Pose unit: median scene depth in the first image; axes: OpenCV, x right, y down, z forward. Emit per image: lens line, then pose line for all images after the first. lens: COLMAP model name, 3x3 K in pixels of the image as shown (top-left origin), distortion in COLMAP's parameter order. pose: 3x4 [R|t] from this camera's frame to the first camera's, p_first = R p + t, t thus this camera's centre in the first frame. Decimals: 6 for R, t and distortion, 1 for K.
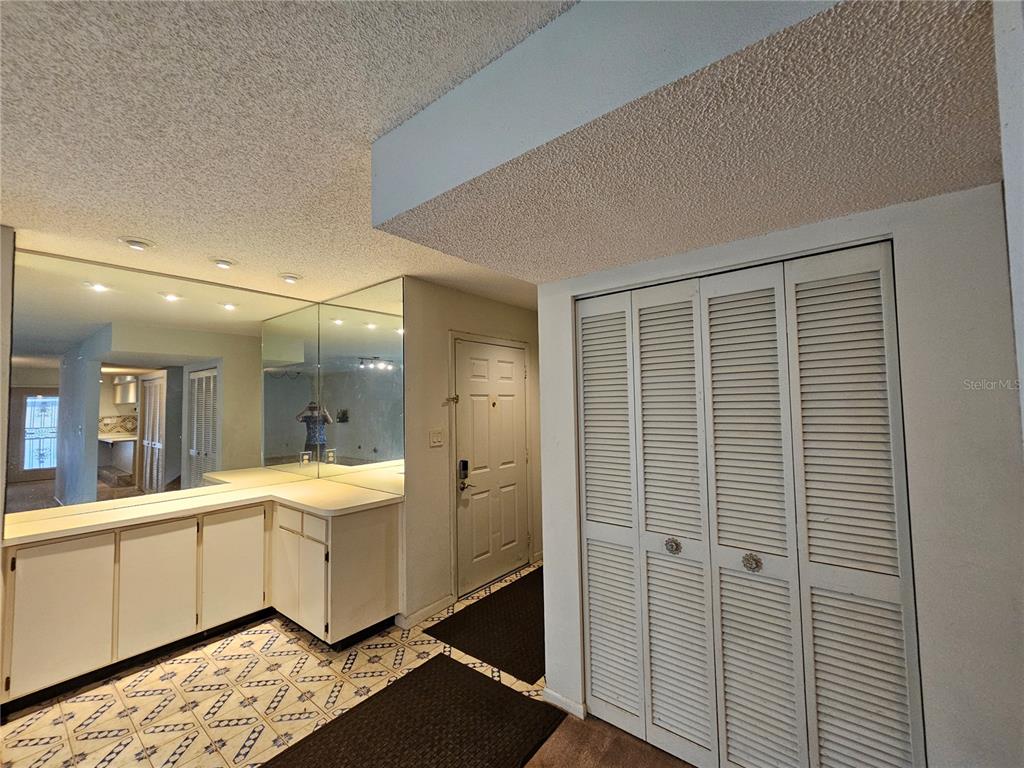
lens RADIAL K [[424.2, 0, 512.0], [0, 424.2, 384.0], [0, 0, 1]] dist [0.001815, 0.000480]
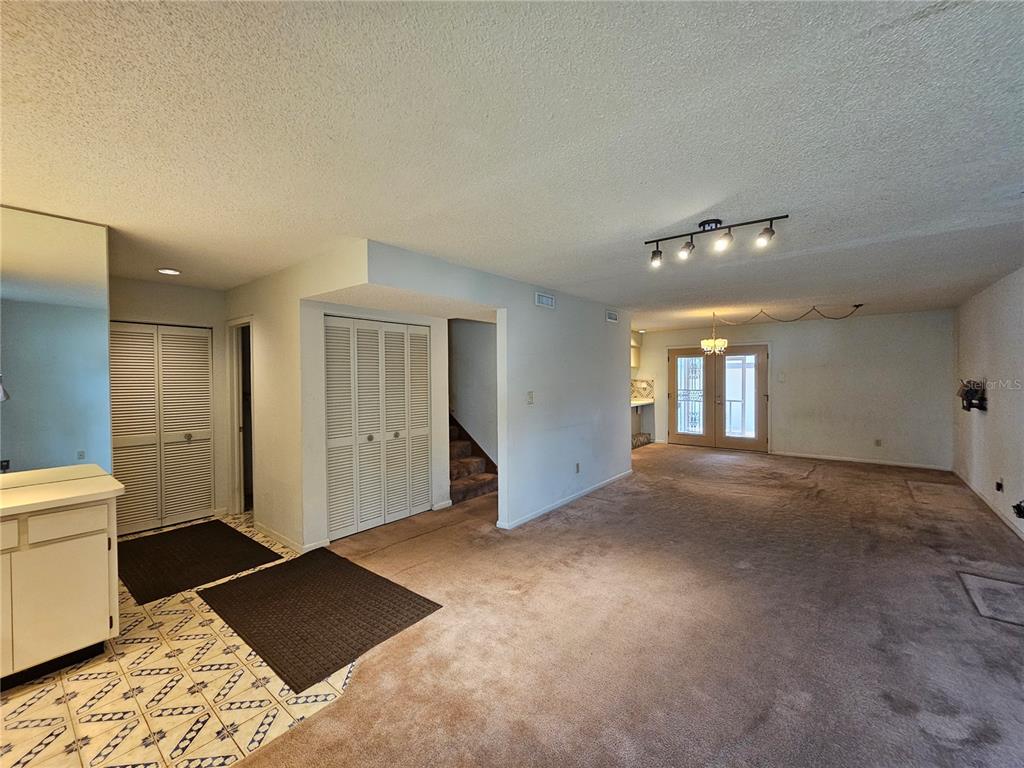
lens RADIAL K [[424.2, 0, 512.0], [0, 424.2, 384.0], [0, 0, 1]] dist [0.001815, 0.000480]
pose [[0.003808, -0.005465, 0.999978, -1.610412], [-0.041470, 0.999124, 0.005618, 0.043541], [-0.999133, -0.041490, 0.003578, 0.216162]]
